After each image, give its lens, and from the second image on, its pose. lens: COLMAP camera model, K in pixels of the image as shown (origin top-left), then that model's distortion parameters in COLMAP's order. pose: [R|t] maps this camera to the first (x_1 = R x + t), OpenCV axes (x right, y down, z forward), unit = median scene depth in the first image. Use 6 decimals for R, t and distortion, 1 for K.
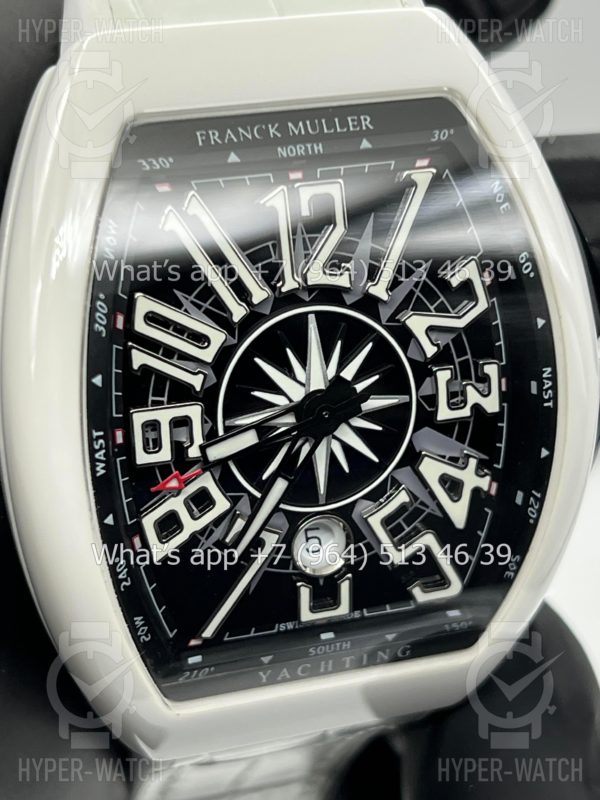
lens RADIAL K [[1905.6, 0, 315.7], [0, 1905.6, 389.0], [0, 0, 1]] dist [0.349003, -0.187558]
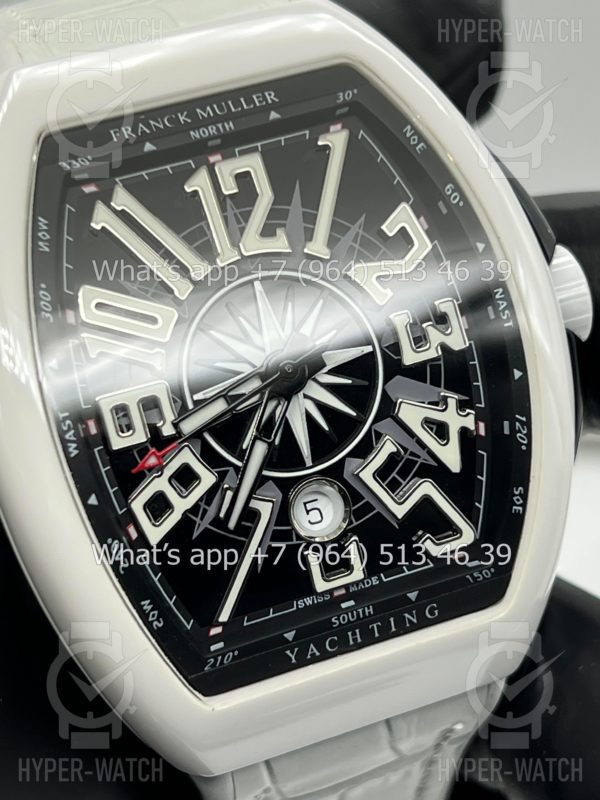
lens RADIAL K [[1905.6, 0, 315.7], [0, 1905.6, 389.0], [0, 0, 1]] dist [0.349003, -0.187558]
pose [[0.972400, -0.221585, -0.073059, 0.090789], [0.198735, 0.950663, -0.238210, 0.266784], [0.122238, 0.217116, 0.968462, 0.017130]]
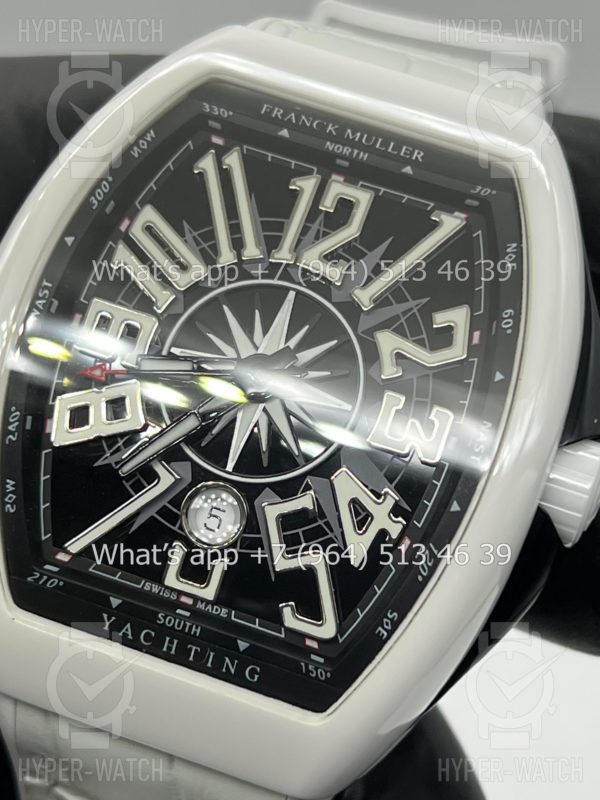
lens RADIAL K [[1889.2, 0, 300.0], [0, 1889.2, 400.0], [0, 0, 1]] dist [0.348610, -0.081383]
pose [[0.847359, 0.280242, -0.451051, 0.476765], [-0.454861, 0.821356, -0.344202, 0.358181], [0.274014, 0.496828, 0.823455, 0.185298]]
